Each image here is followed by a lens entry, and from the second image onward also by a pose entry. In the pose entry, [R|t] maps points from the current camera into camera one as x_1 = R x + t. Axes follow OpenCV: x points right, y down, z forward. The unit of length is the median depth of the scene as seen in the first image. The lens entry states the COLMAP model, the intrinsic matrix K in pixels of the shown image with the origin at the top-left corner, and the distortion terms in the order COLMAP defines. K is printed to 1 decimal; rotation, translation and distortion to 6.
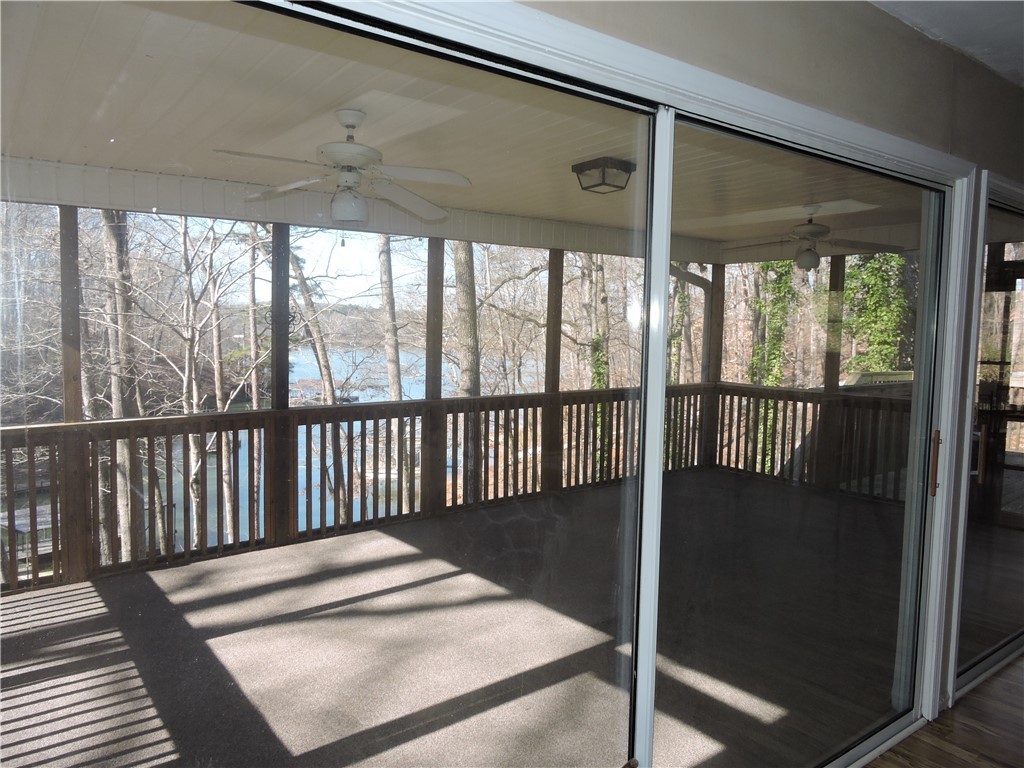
lens RADIAL K [[736.5, 0, 511.0], [0, 736.5, 382.7], [0, 0, 1]] dist [0.002689, -0.009182]
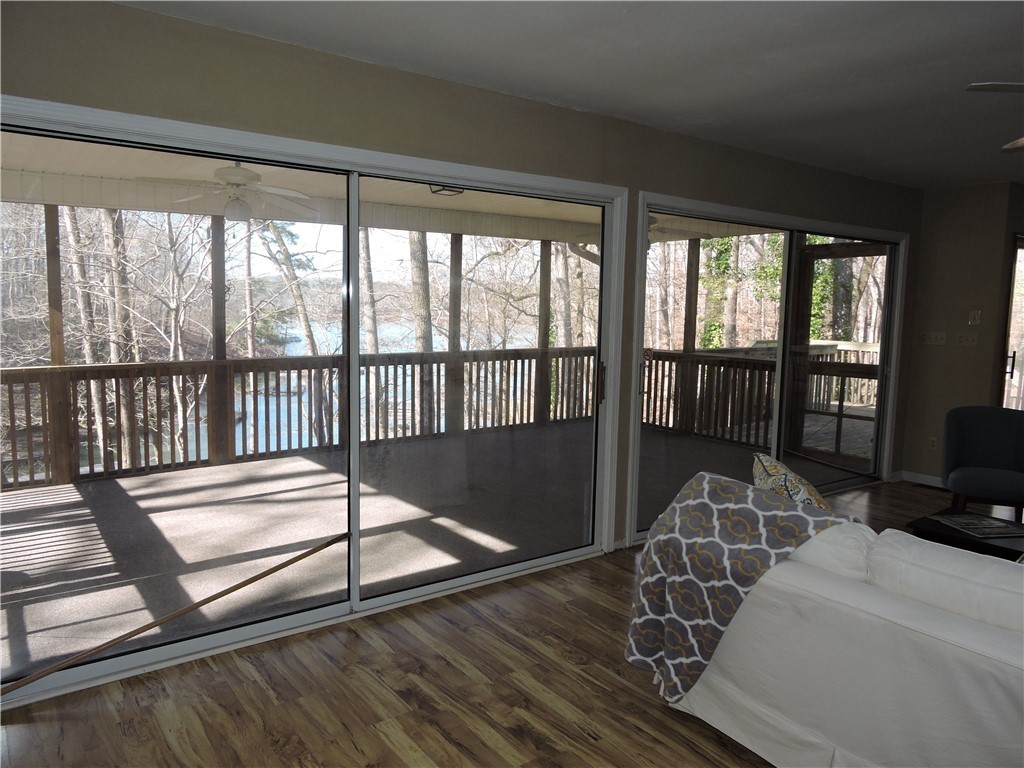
lens RADIAL K [[736.5, 0, 512.6], [0, 736.5, 386.9], [0, 0, 1]] dist [0.002689, -0.009182]
pose [[0.999933, 0.004214, -0.010809, 0.242778], [-0.003780, 0.999197, 0.039885, 0.032987], [0.010968, -0.039841, 0.999146, -0.326074]]
